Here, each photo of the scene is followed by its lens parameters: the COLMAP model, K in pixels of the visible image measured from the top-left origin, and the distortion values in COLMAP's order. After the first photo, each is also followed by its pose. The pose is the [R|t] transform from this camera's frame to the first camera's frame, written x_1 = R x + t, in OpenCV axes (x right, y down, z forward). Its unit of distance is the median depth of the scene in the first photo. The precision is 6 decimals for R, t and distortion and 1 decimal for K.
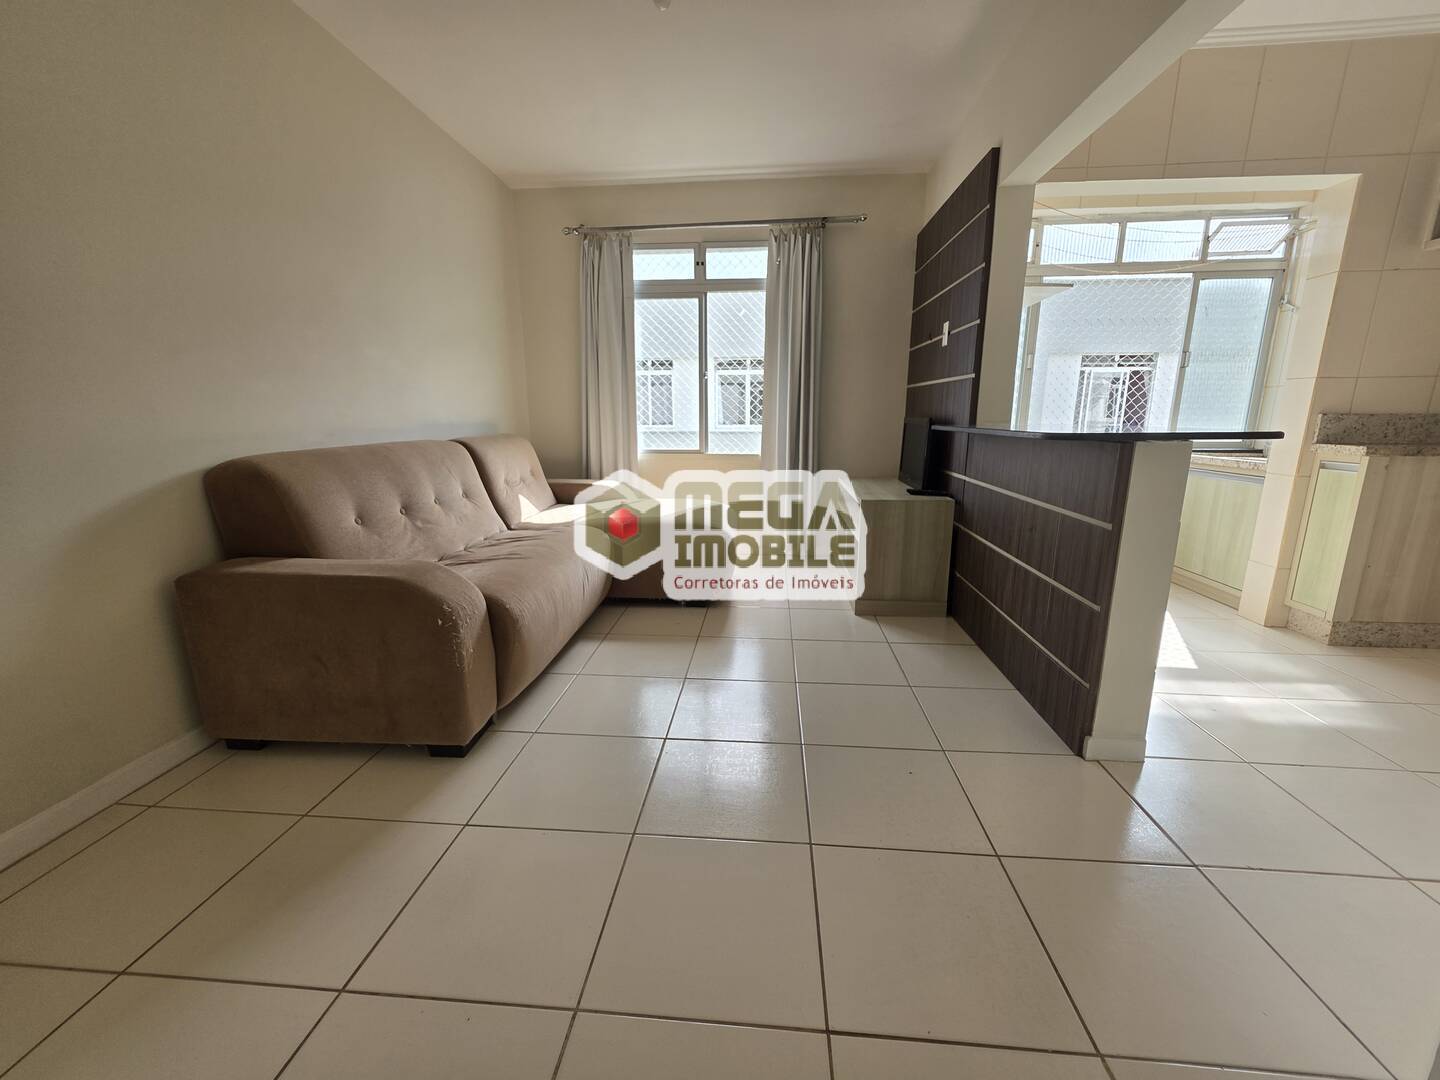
lens RADIAL K [[576.4, 0, 720.2], [0, 576.4, 537.0], [0, 0, 1]] dist [0.003876, -0.000284]
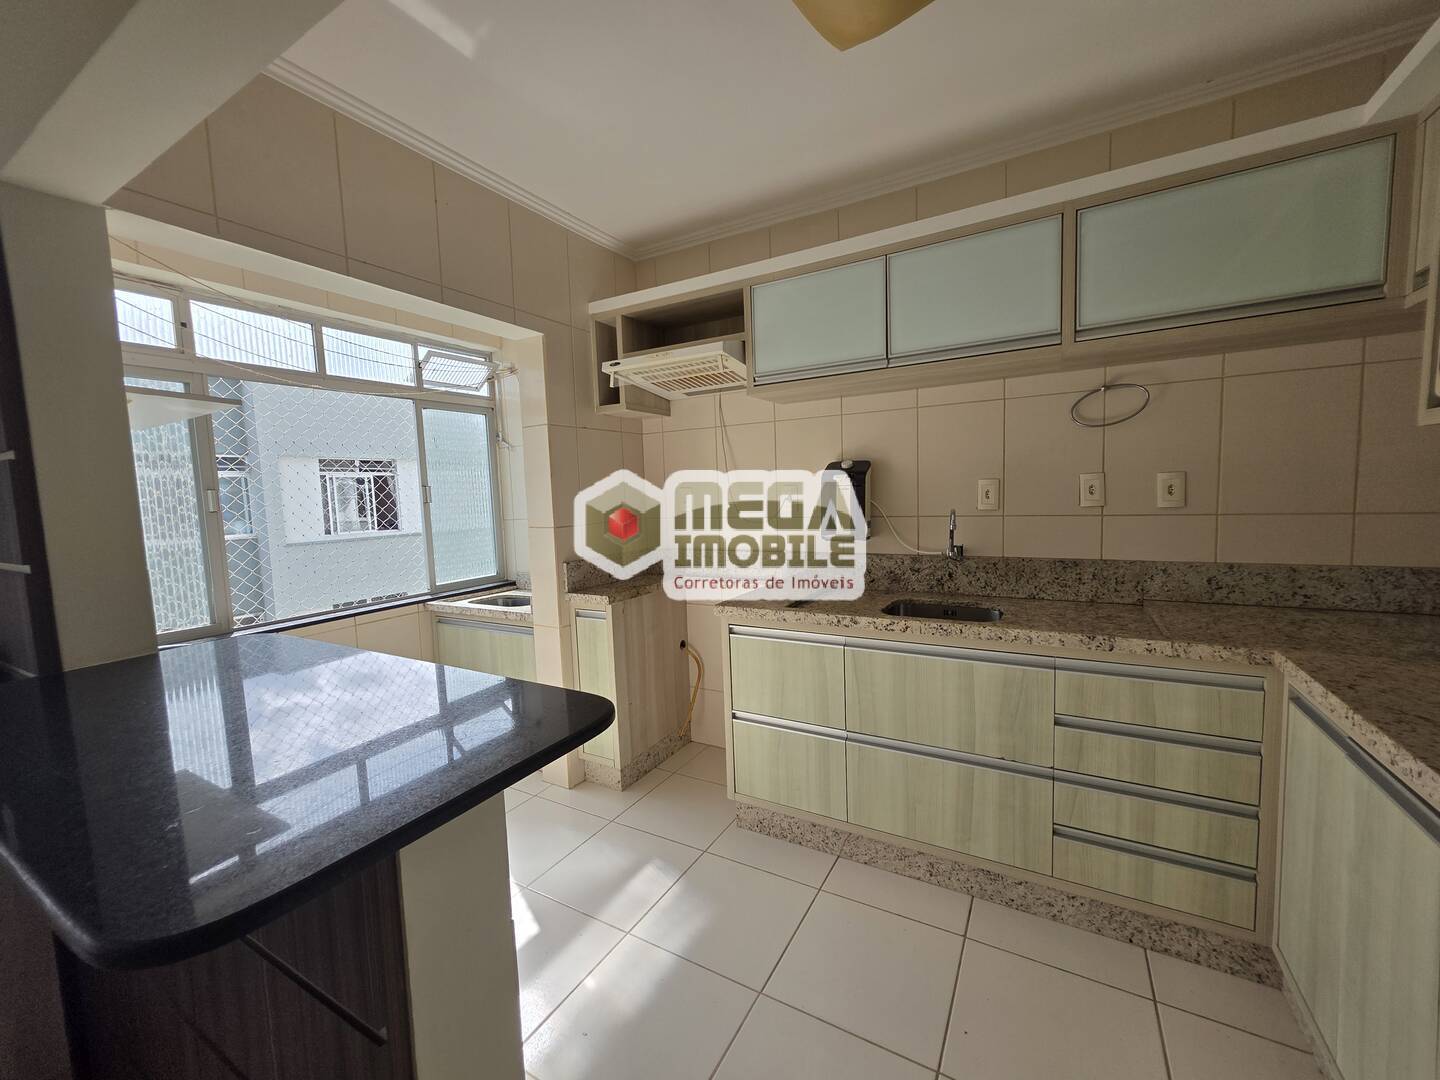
lens RADIAL K [[579.3, 0, 719.1], [0, 579.3, 537.5], [0, 0, 1]] dist [0.003425, 0.000126]
pose [[0.425751, -0.089425, 0.900410, 0.199648], [0.226605, 0.973931, -0.010421, -0.135541], [-0.876006, 0.208474, 0.434917, 0.247353]]
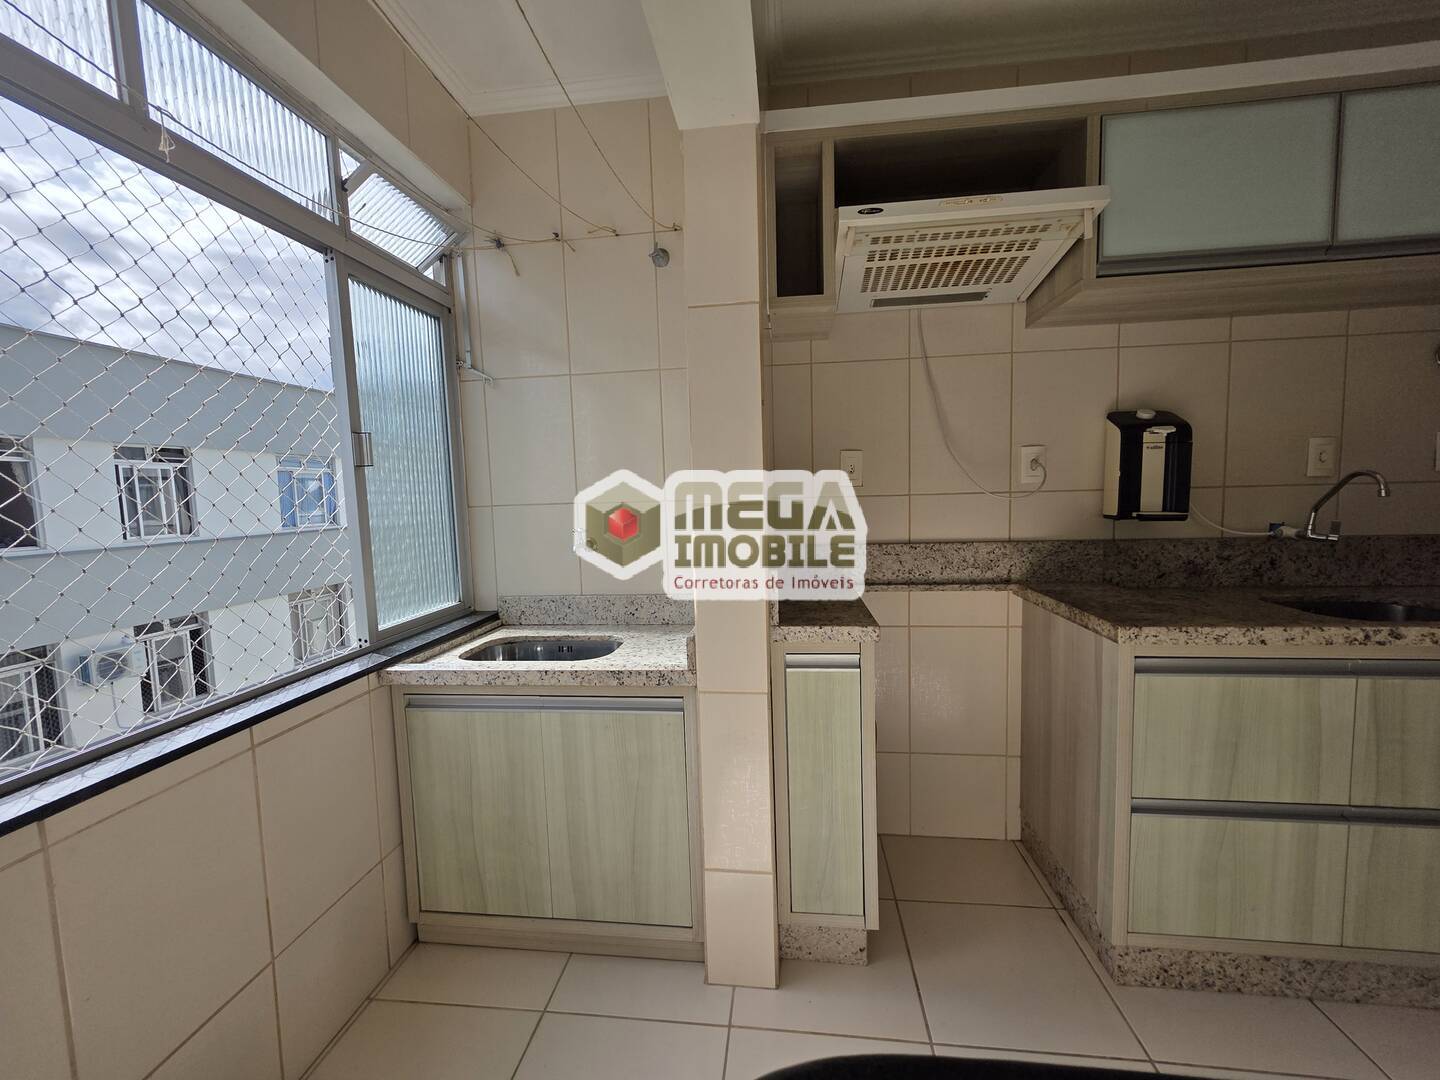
lens RADIAL K [[573.8, 0, 723.2], [0, 573.8, 539.5], [0, 0, 1]] dist [0.002849, 0.000434]
pose [[0.030321, -0.082988, 0.996089, 0.382636], [0.238997, 0.968243, 0.073393, -0.210662], [-0.970547, 0.235837, 0.049192, 0.738298]]
